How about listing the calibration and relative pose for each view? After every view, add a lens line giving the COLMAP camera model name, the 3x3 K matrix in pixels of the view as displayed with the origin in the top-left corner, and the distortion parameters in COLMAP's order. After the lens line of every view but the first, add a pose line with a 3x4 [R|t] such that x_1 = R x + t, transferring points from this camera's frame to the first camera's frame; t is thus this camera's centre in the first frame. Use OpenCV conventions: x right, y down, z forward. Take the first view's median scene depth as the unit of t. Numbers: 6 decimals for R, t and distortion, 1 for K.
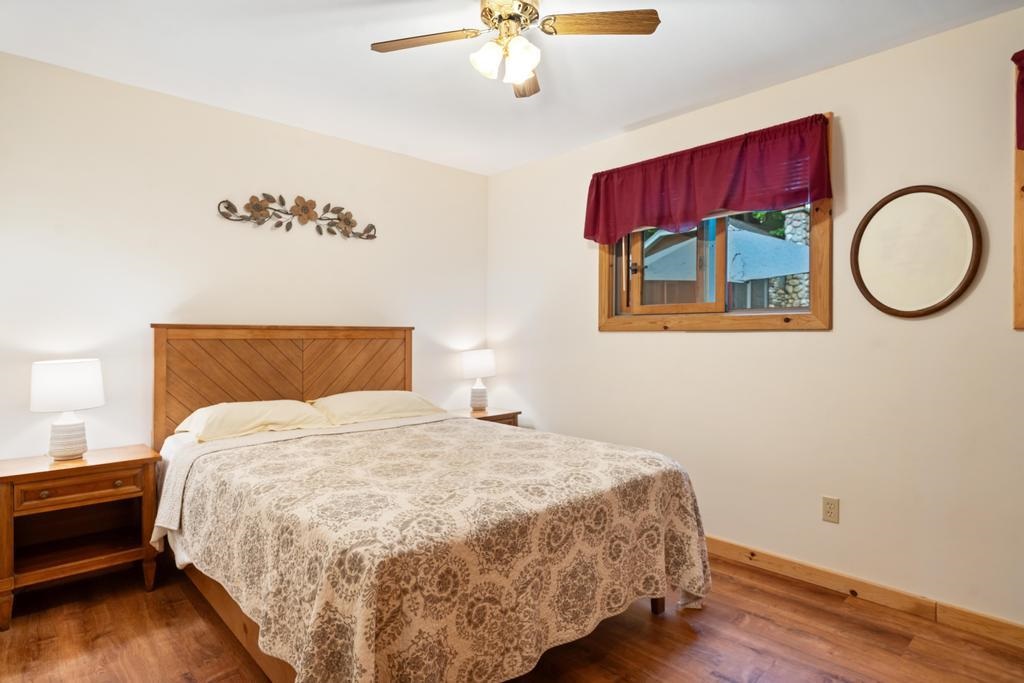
lens RADIAL K [[561.0, 0, 511.8], [0, 561.0, 328.1], [0, 0, 1]] dist [0.001212, 0.000231]
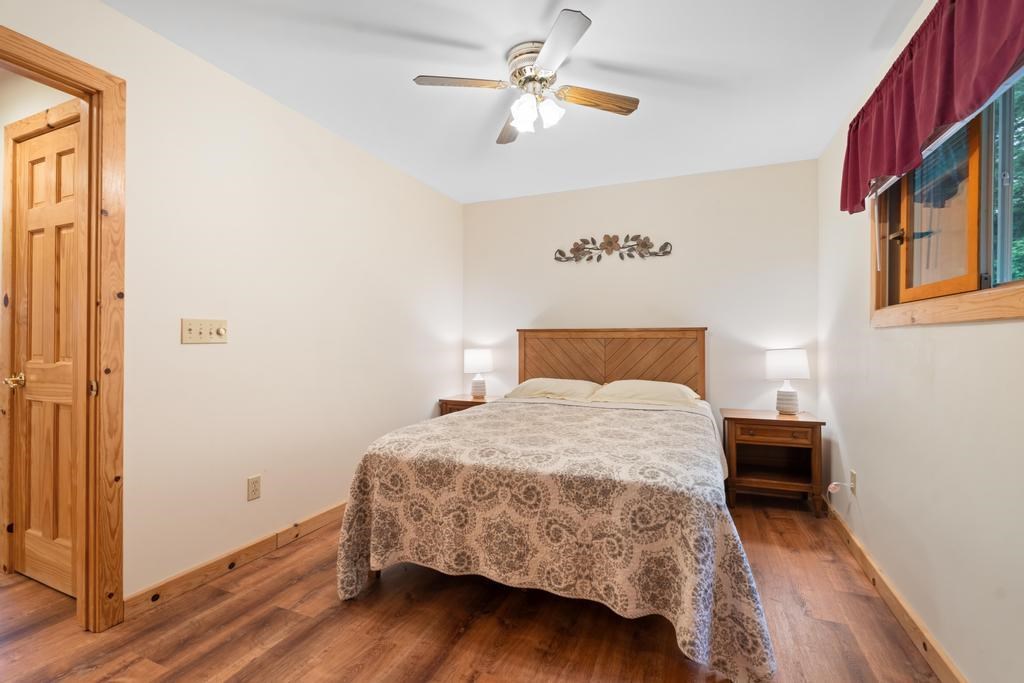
lens RADIAL K [[450.8, 0, 510.9], [0, 450.8, 334.1], [0, 0, 1]] dist [-0.004229, -0.000016]
pose [[0.412407, -0.009345, -0.910952, 0.579258], [0.012658, 0.999910, -0.004527, 0.012522], [0.910912, -0.009664, 0.412488, 0.355907]]
